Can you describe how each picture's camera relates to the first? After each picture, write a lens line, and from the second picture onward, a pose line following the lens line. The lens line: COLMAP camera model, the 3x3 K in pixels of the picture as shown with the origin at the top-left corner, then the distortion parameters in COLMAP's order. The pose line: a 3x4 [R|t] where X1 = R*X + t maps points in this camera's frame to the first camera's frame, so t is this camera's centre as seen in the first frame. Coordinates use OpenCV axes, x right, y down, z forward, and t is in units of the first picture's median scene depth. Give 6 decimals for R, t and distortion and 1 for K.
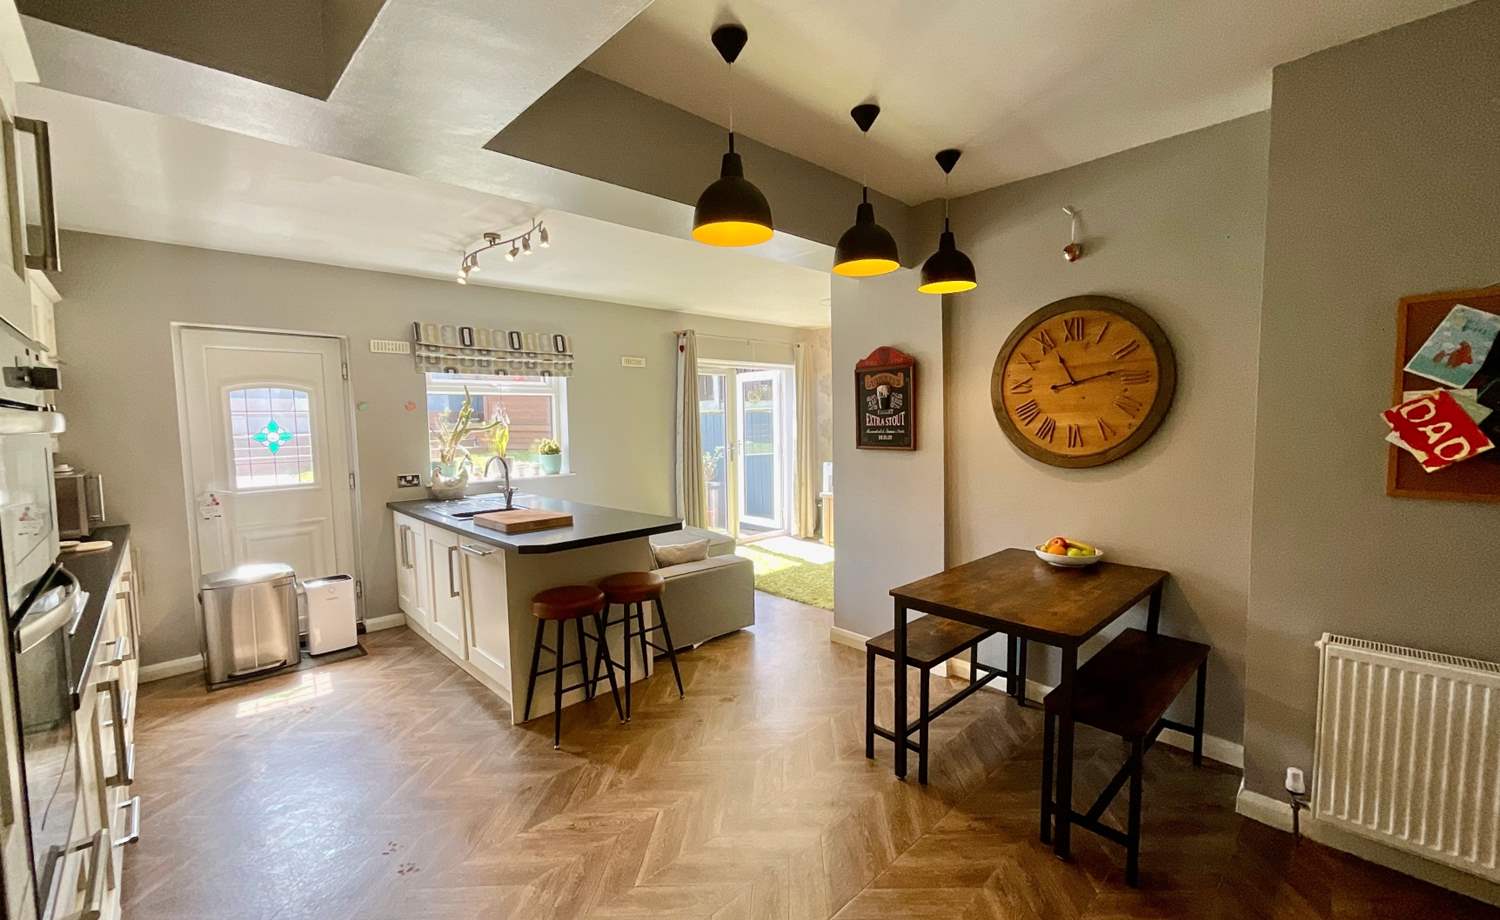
lens RADIAL K [[607.8, 0, 750.0], [0, 607.8, 460.0], [0, 0, 1]] dist [-0.001240, 0.000546]
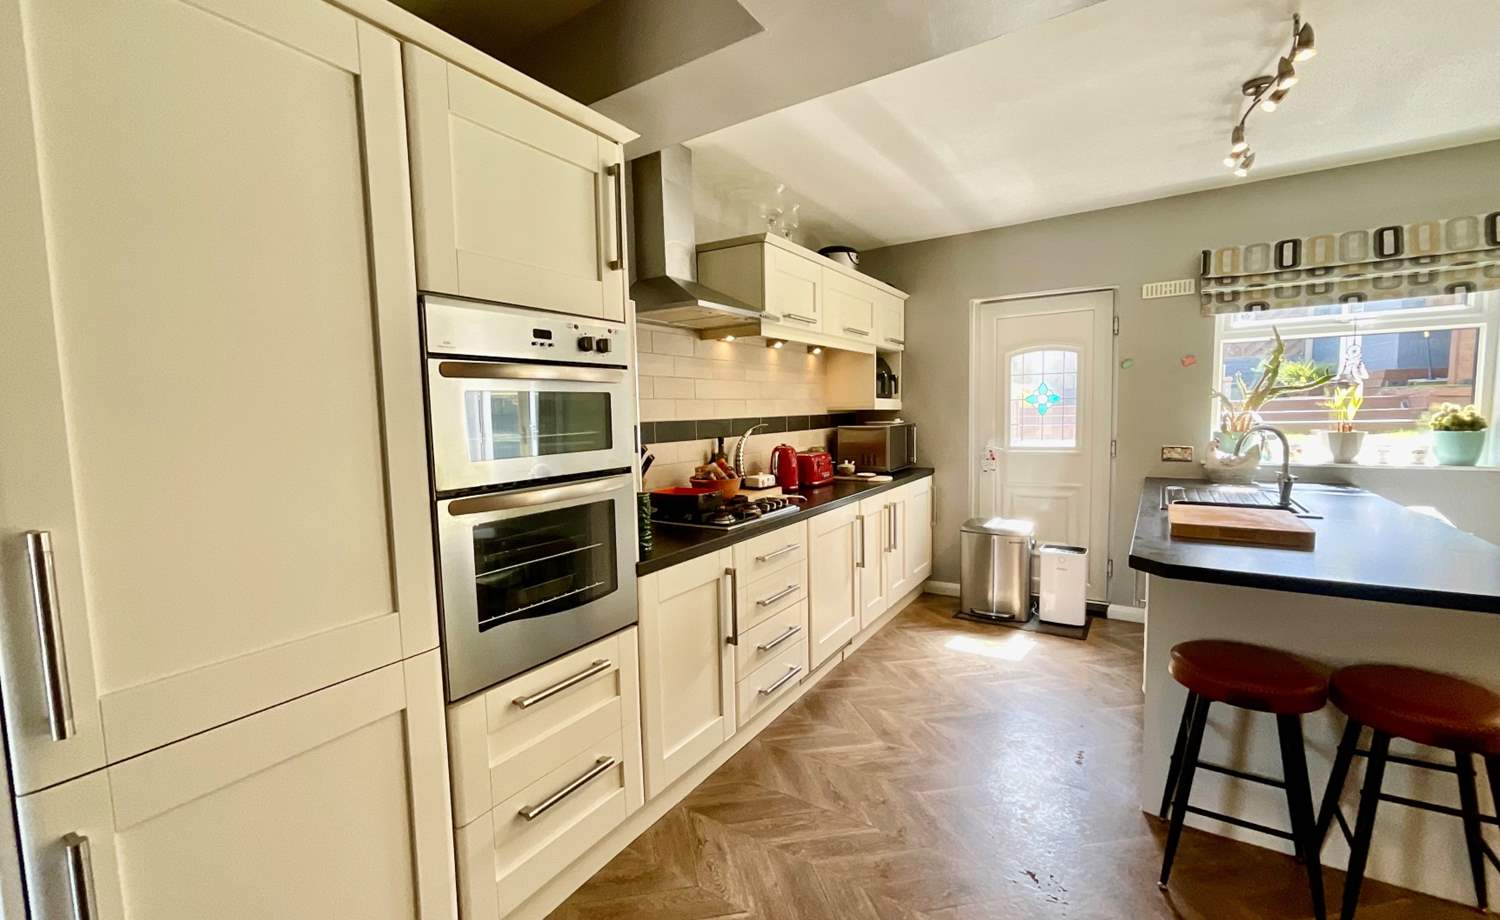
lens RADIAL K [[607.8, 0, 750.0], [0, 607.8, 460.0], [0, 0, 1]] dist [-0.001240, 0.000546]
pose [[0.218963, 0.090574, -0.971520, 0.116553], [-0.045705, 0.995541, 0.082512, 0.002131], [0.974662, 0.026337, 0.222126, 0.317001]]
